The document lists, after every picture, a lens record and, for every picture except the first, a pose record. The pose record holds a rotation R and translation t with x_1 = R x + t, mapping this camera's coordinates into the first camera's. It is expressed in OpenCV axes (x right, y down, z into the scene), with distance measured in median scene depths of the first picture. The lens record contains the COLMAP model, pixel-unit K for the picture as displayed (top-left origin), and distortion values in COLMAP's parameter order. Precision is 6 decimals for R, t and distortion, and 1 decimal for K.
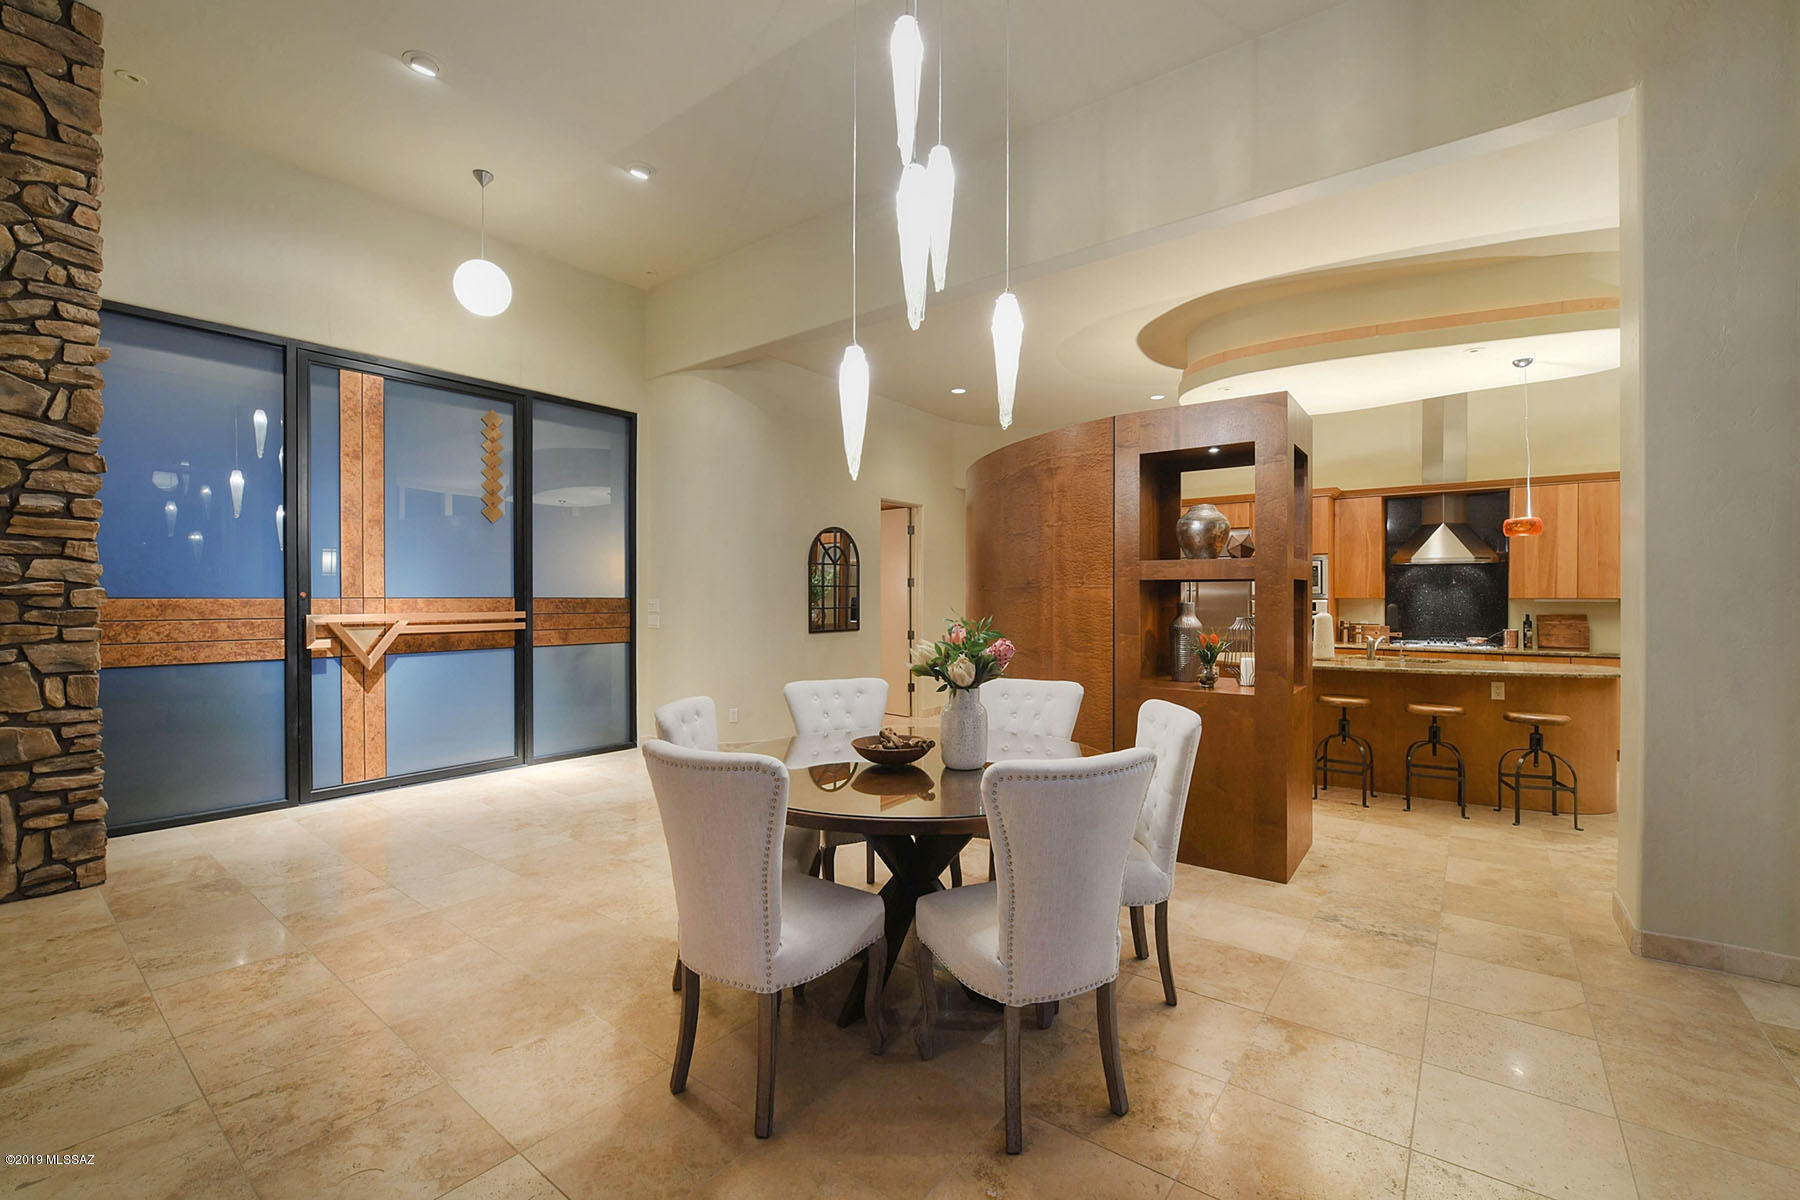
lens RADIAL K [[739.3, 0, 915.9], [0, 739.3, 599.1], [0, 0, 1]] dist [-0.016440, -0.000315]
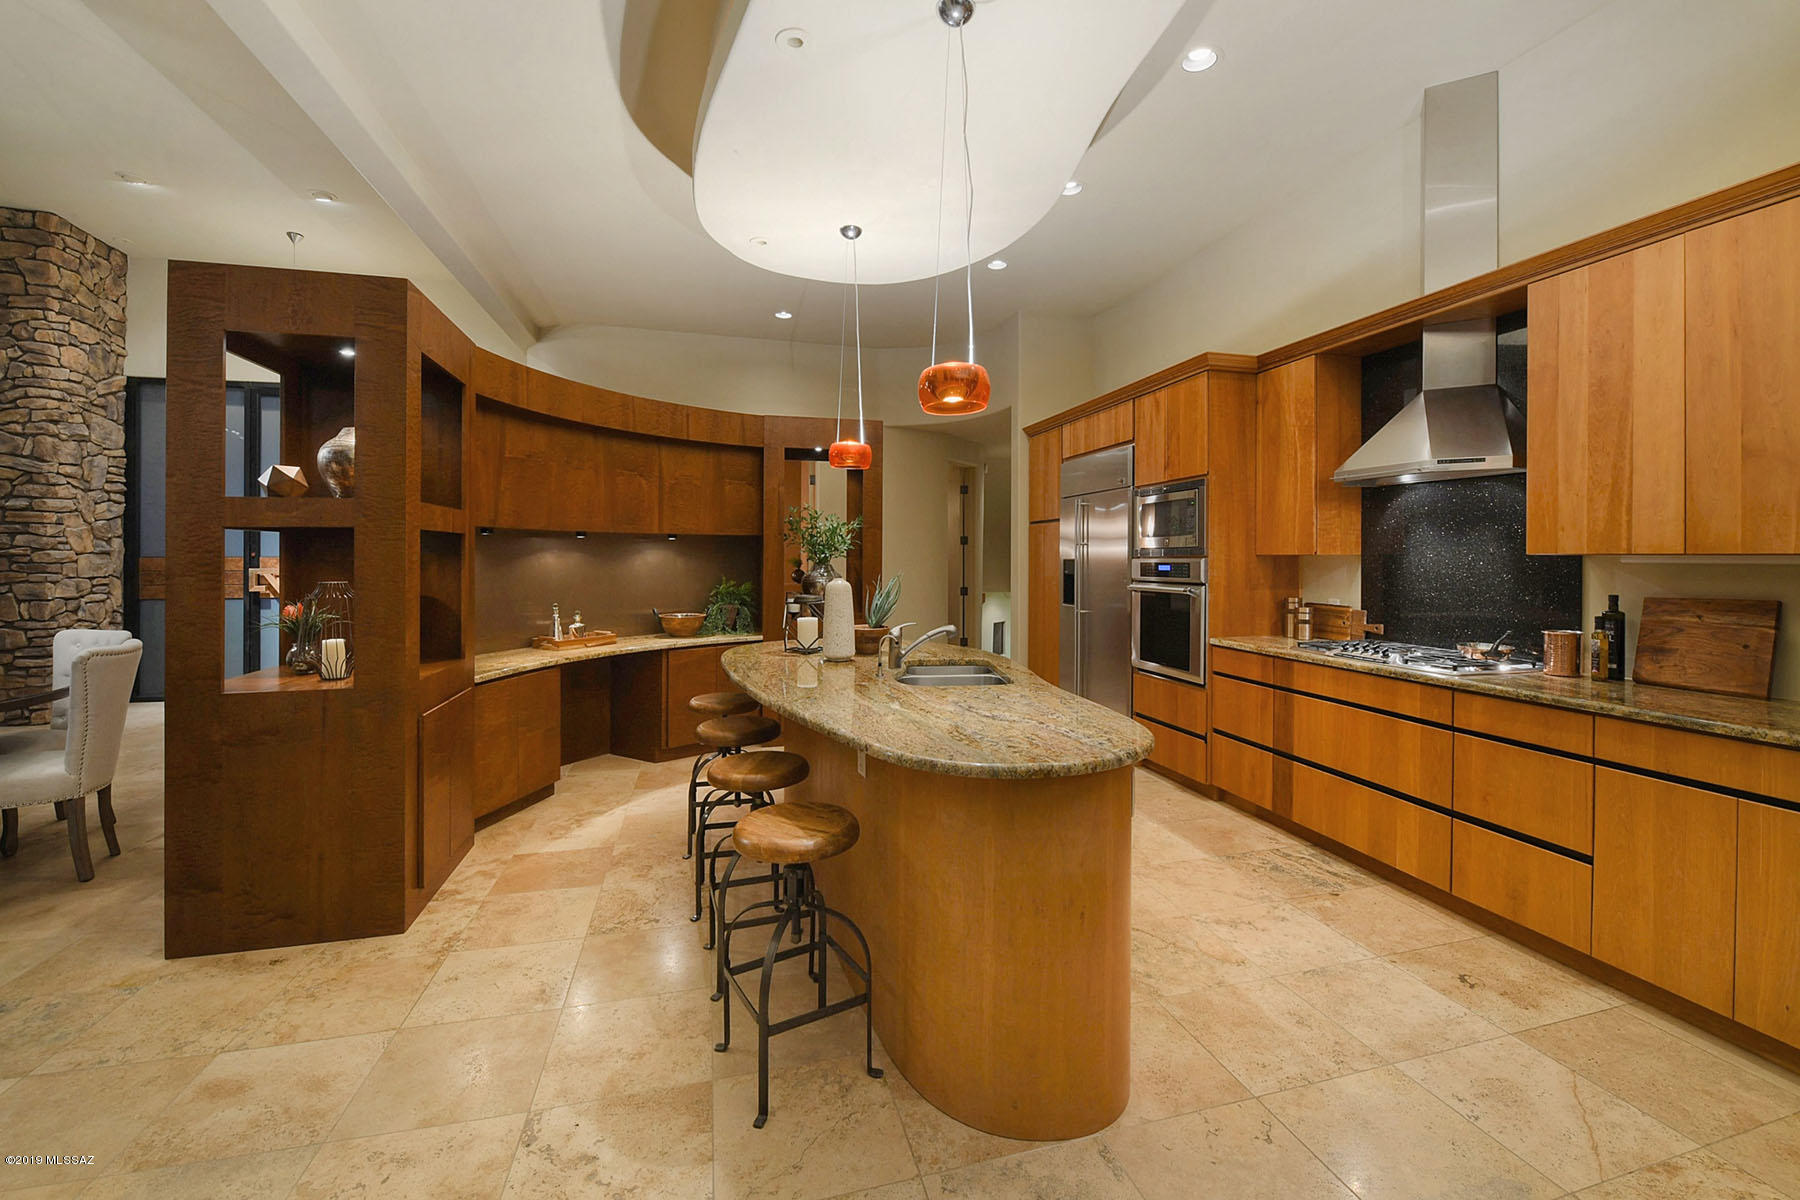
lens RADIAL K [[739.3, 0, 958.6], [0, 739.3, 558.8], [0, 0, 1]] dist [-0.016440, -0.000315]
pose [[0.794106, 0.000382, -0.607779, 1.662311], [0.000315, 0.999999, 0.001040, 0.001637], [0.607779, -0.001018, 0.794106, 0.990501]]
